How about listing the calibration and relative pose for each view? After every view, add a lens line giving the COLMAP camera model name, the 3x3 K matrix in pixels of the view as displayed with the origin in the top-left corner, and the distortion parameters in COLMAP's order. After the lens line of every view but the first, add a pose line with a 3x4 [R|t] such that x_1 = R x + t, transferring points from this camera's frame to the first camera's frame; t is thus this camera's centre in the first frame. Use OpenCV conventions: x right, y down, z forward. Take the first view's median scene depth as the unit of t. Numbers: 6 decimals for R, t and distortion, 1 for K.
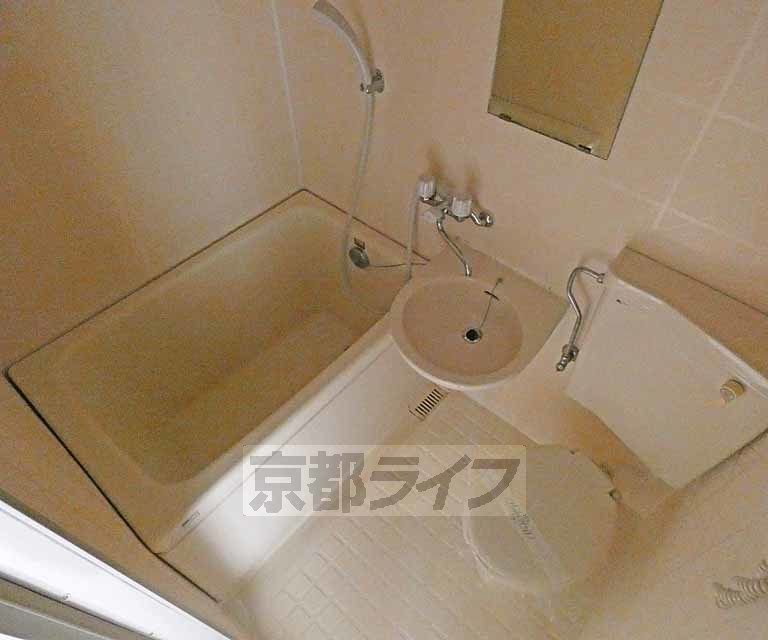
lens RADIAL K [[505.1, 0, 384.0], [0, 505.1, 320.0], [0, 0, 1]] dist [-0.027178, -0.000682]
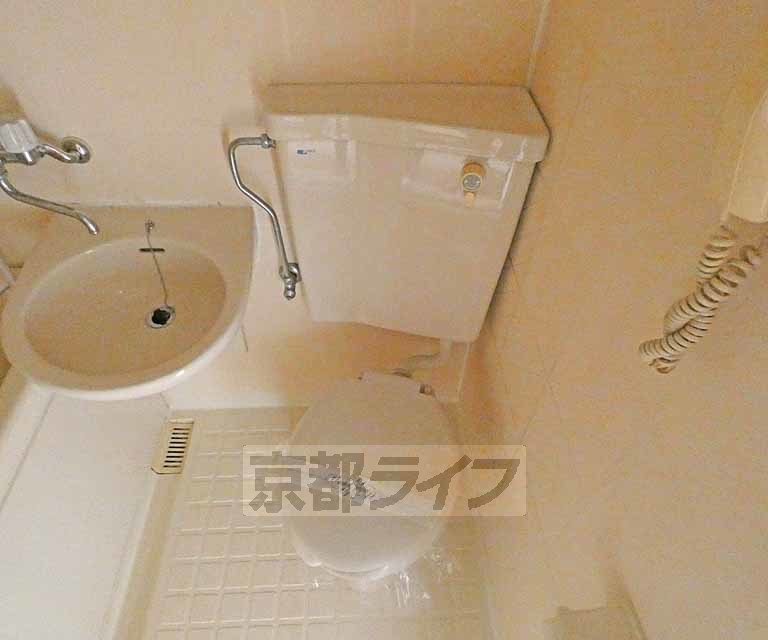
lens RADIAL K [[505.1, 0, 384.0], [0, 505.1, 320.0], [0, 0, 1]] dist [-0.027178, -0.000682]
pose [[0.714524, -0.499897, 0.489447, 0.055936], [0.520887, 0.847164, 0.104829, 0.119088], [-0.467046, 0.180044, 0.865709, 0.270217]]
